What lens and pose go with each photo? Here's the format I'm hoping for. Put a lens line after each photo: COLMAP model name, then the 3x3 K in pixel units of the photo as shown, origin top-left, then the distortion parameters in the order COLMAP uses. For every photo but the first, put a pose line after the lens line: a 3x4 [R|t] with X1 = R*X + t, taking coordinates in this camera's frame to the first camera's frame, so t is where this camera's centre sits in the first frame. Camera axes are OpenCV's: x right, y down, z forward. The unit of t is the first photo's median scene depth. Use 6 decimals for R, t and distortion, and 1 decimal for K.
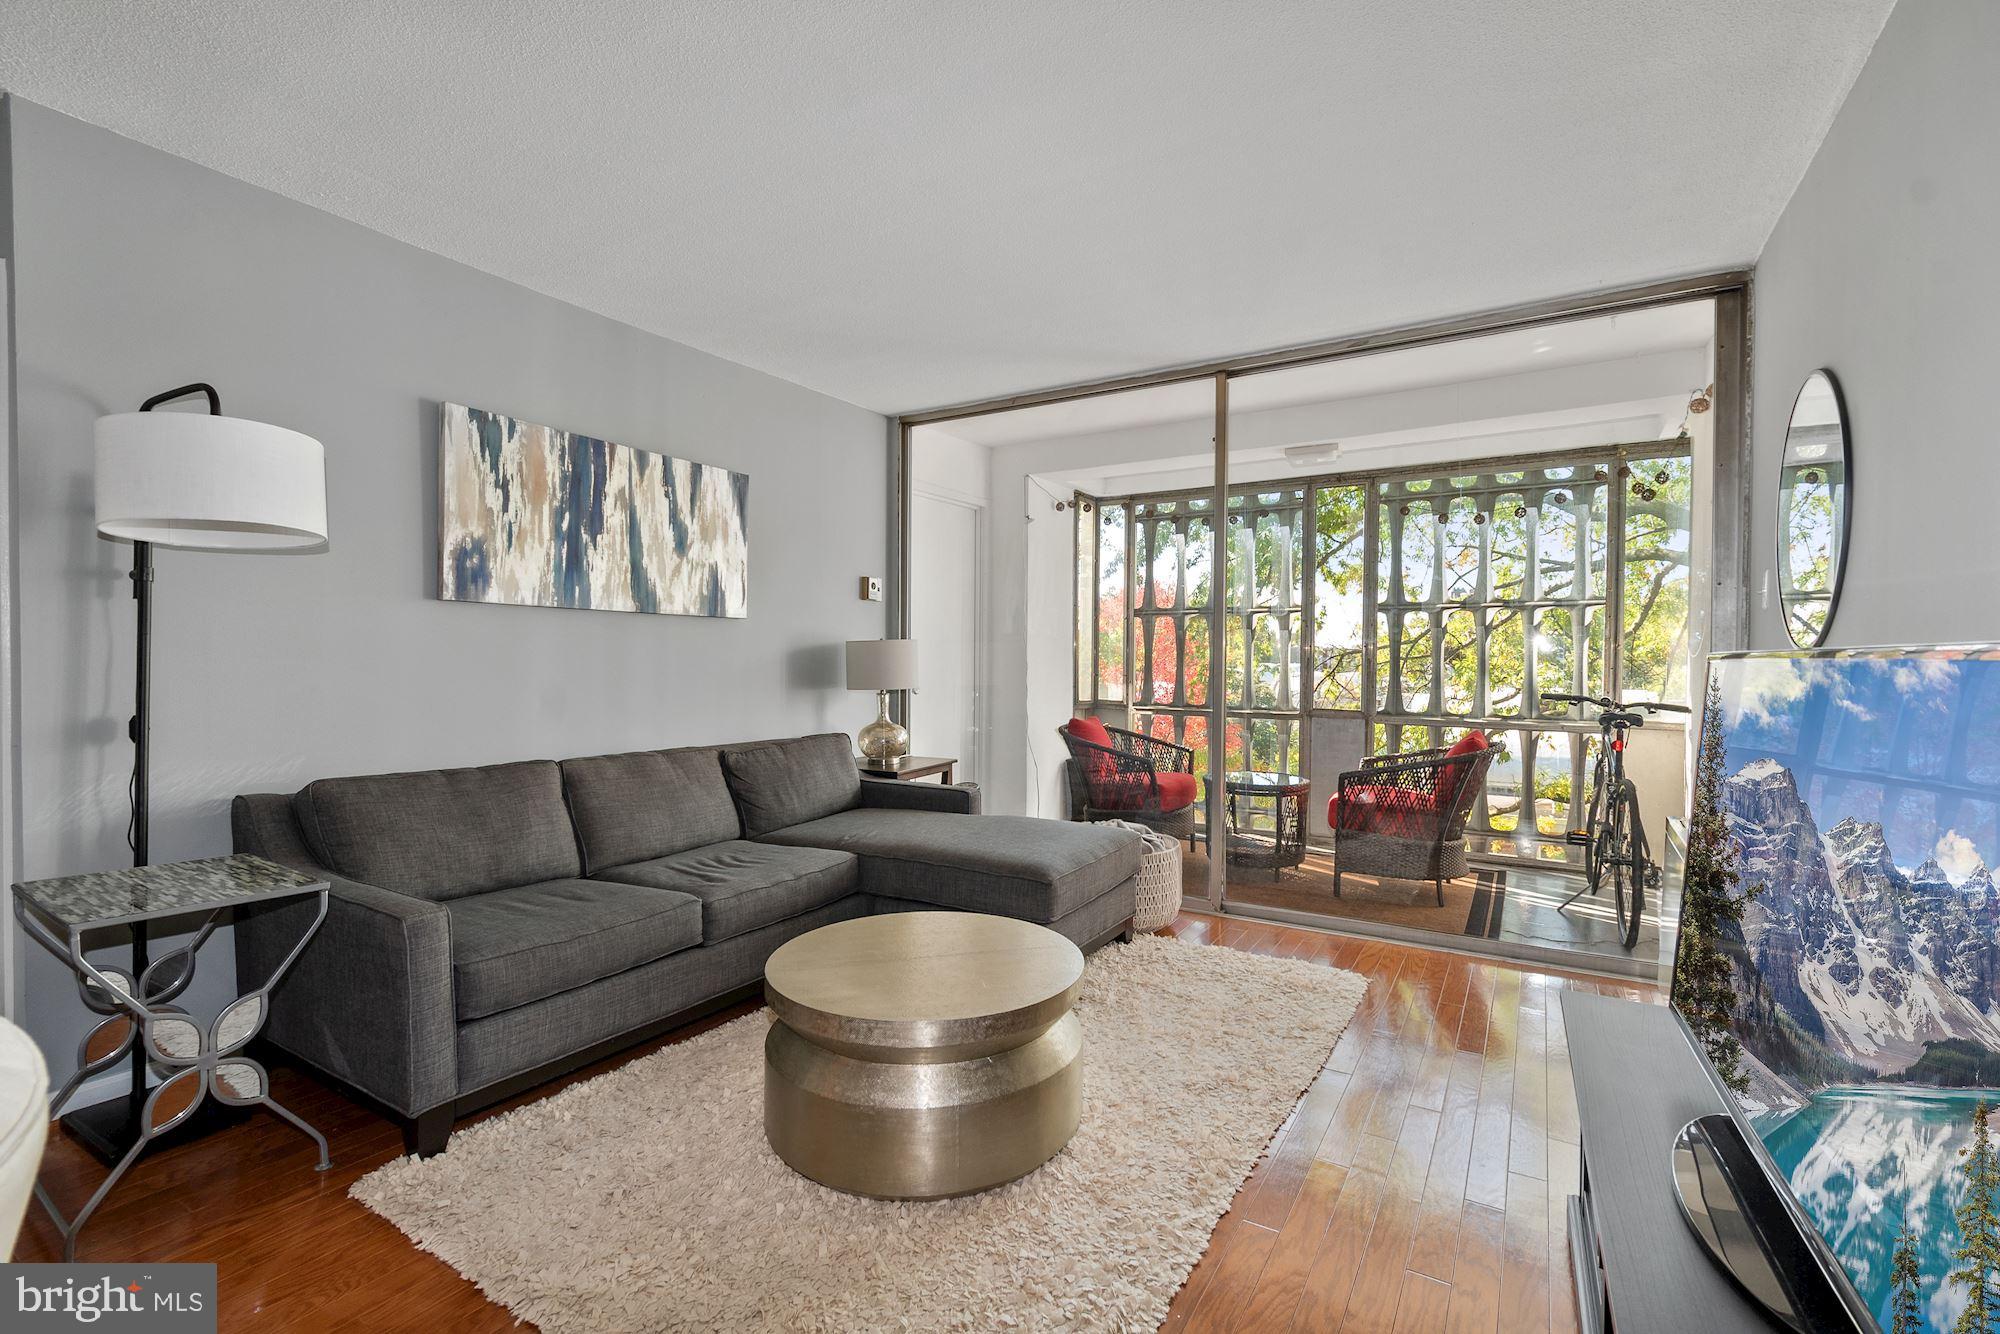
lens RADIAL K [[878.9, 0, 1000.0], [0, 878.9, 667.0], [0, 0, 1]] dist [0.000518, -0.000075]
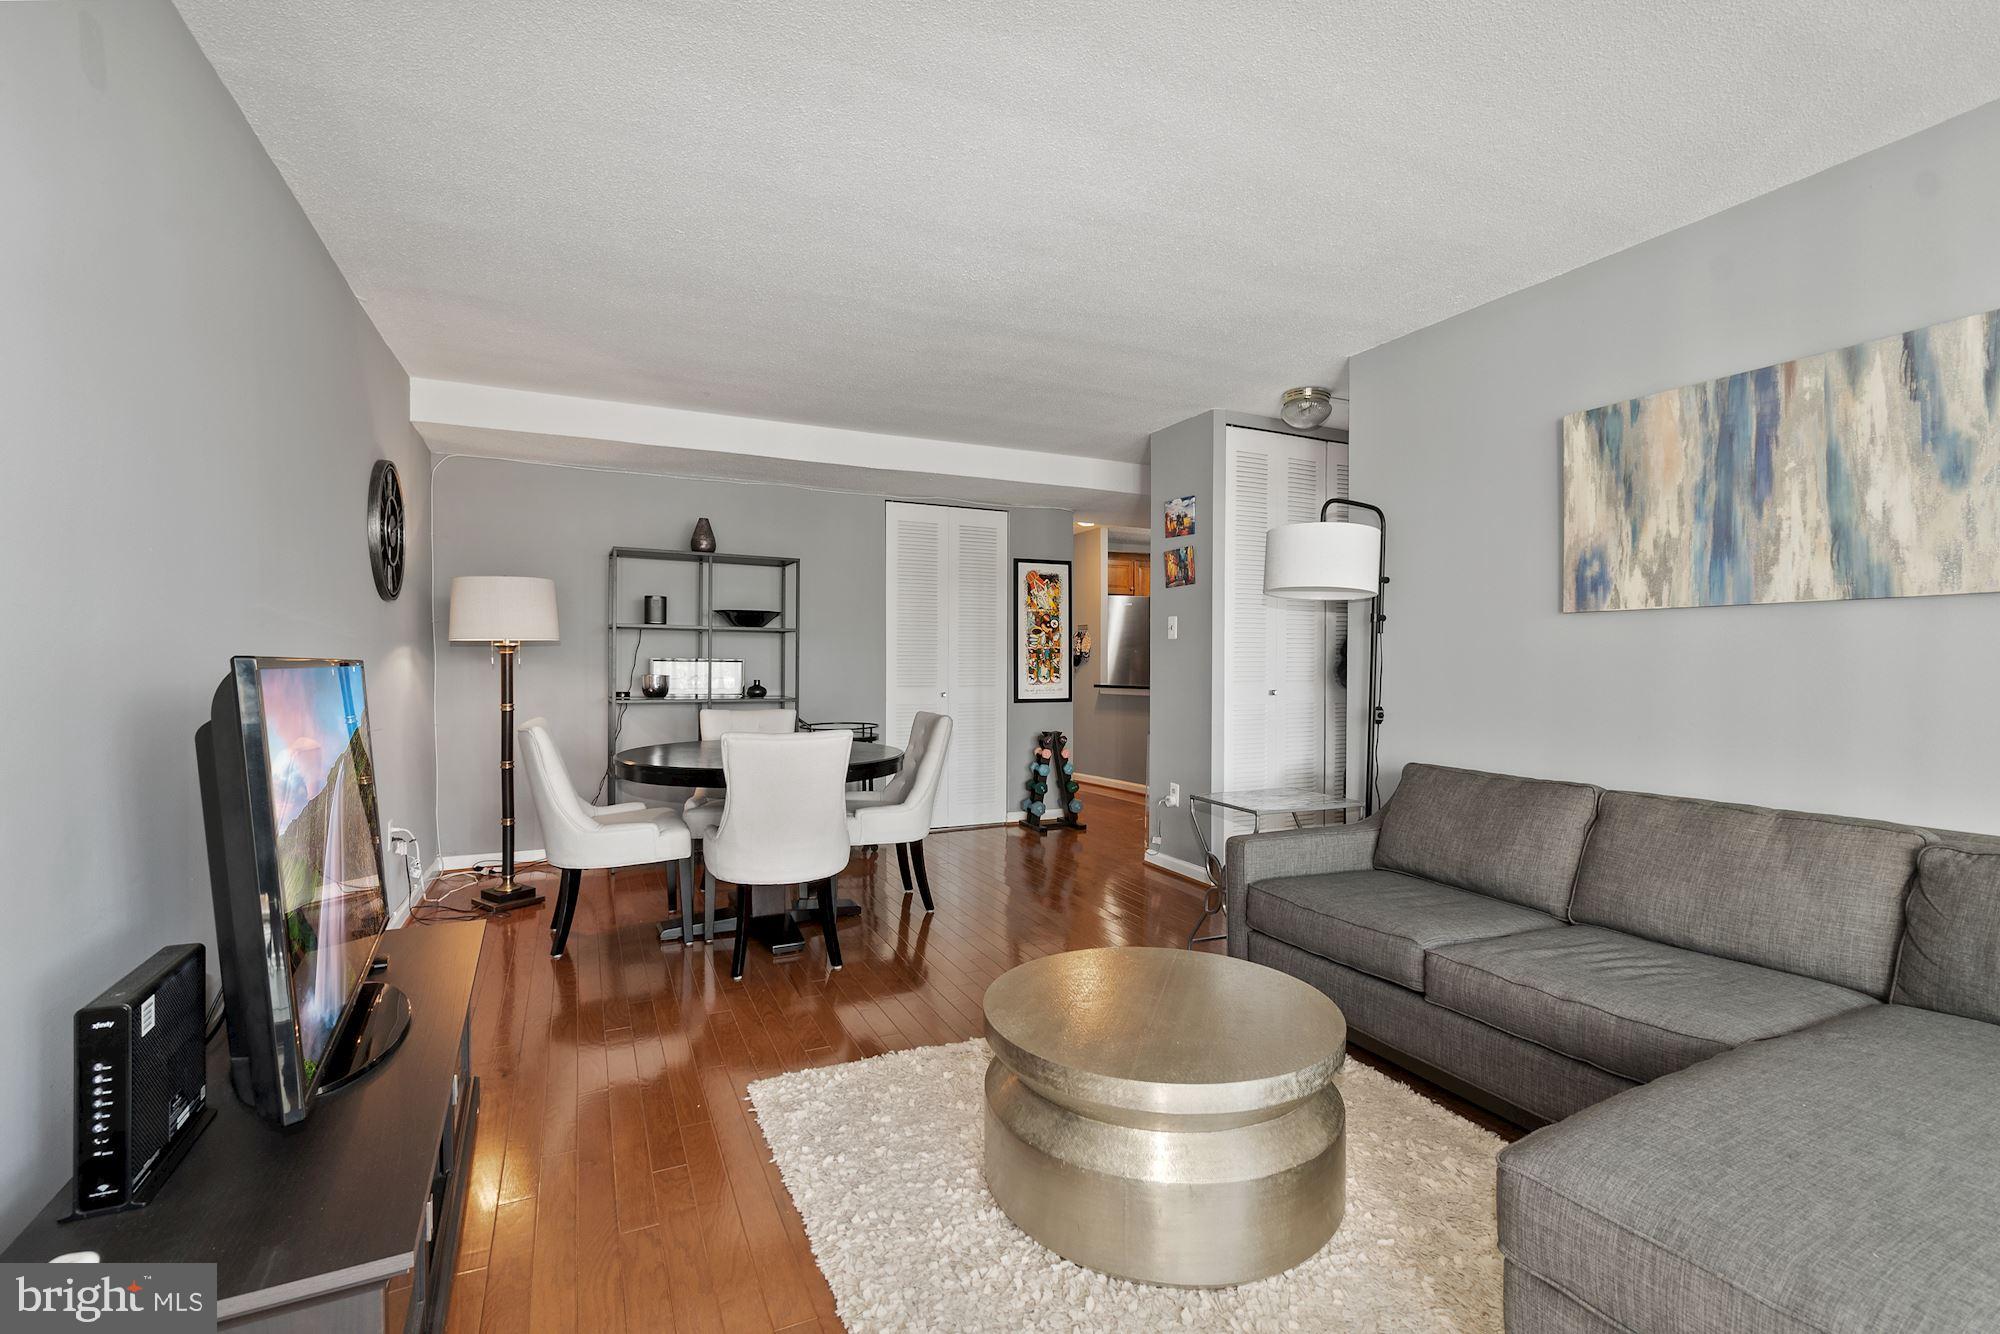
lens RADIAL K [[878.9, 0, 1000.0], [0, 878.9, 667.0], [0, 0, 1]] dist [0.000518, -0.000075]
pose [[-0.538871, -0.001185, -0.842387, 0.555256], [-0.005480, 0.999983, 0.002099, -0.012387], [0.842370, 0.005747, -0.538868, 0.976447]]
